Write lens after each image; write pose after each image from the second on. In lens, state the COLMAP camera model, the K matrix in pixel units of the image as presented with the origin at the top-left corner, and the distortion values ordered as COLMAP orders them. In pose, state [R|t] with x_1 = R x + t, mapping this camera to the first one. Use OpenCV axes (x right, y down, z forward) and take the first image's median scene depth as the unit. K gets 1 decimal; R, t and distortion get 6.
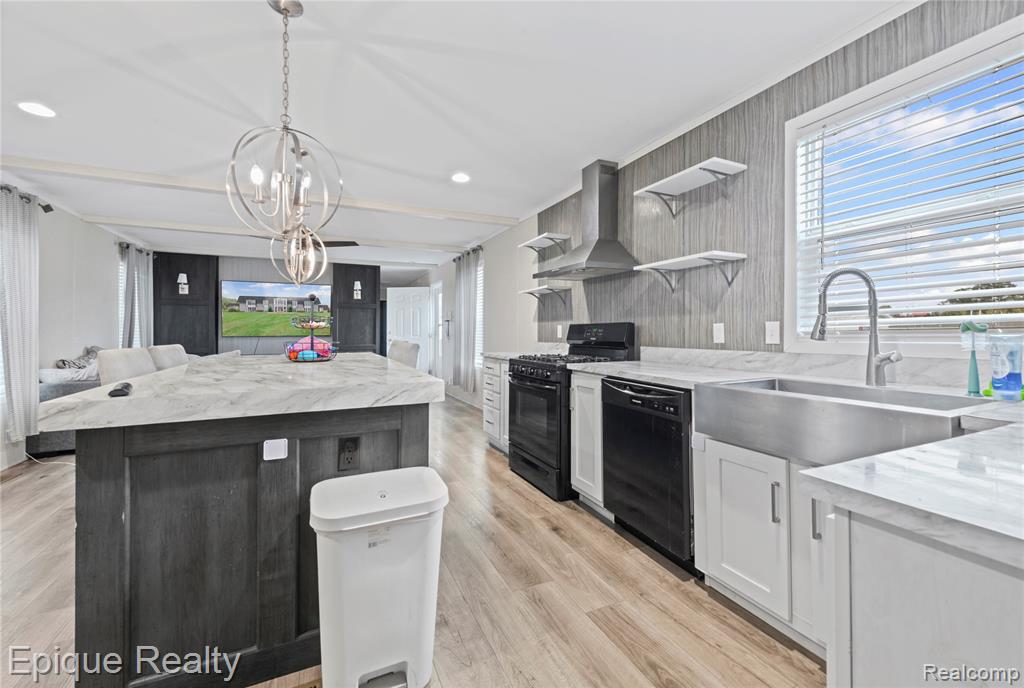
lens RADIAL K [[410.9, 0, 507.1], [0, 410.9, 334.0], [0, 0, 1]] dist [0.014270, -0.000520]
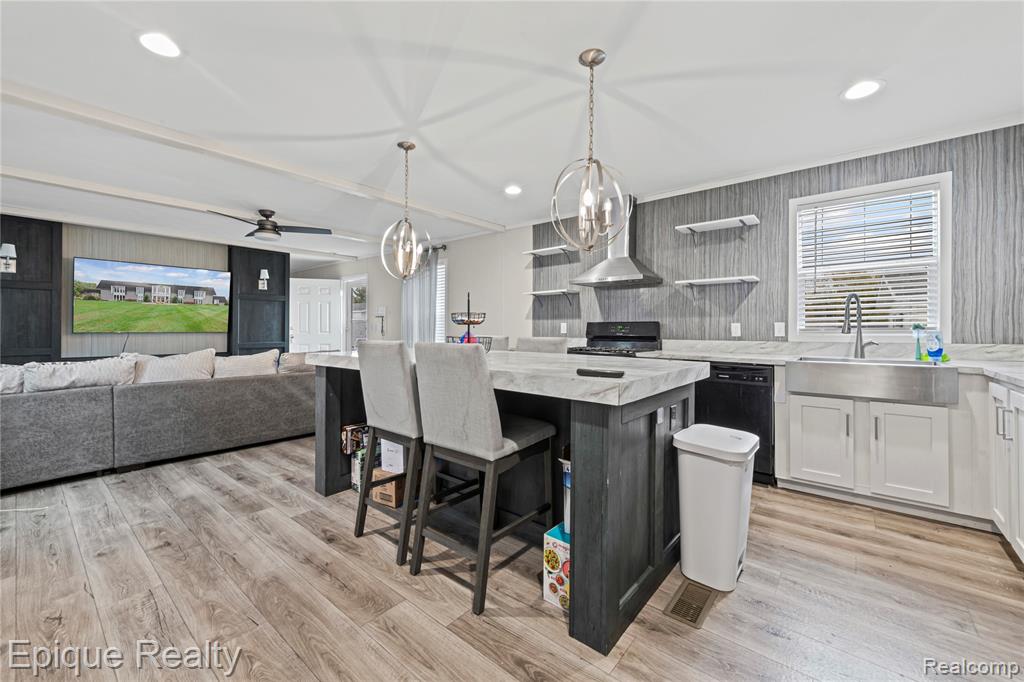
lens RADIAL K [[410.9, 0, 489.1], [0, 410.9, 334.1], [0, 0, 1]] dist [0.014270, -0.000520]
pose [[0.905661, -0.002969, 0.423992, -0.764305], [-0.000892, 0.999960, 0.008908, 0.001287], [-0.424001, -0.008445, 0.905622, 0.019127]]
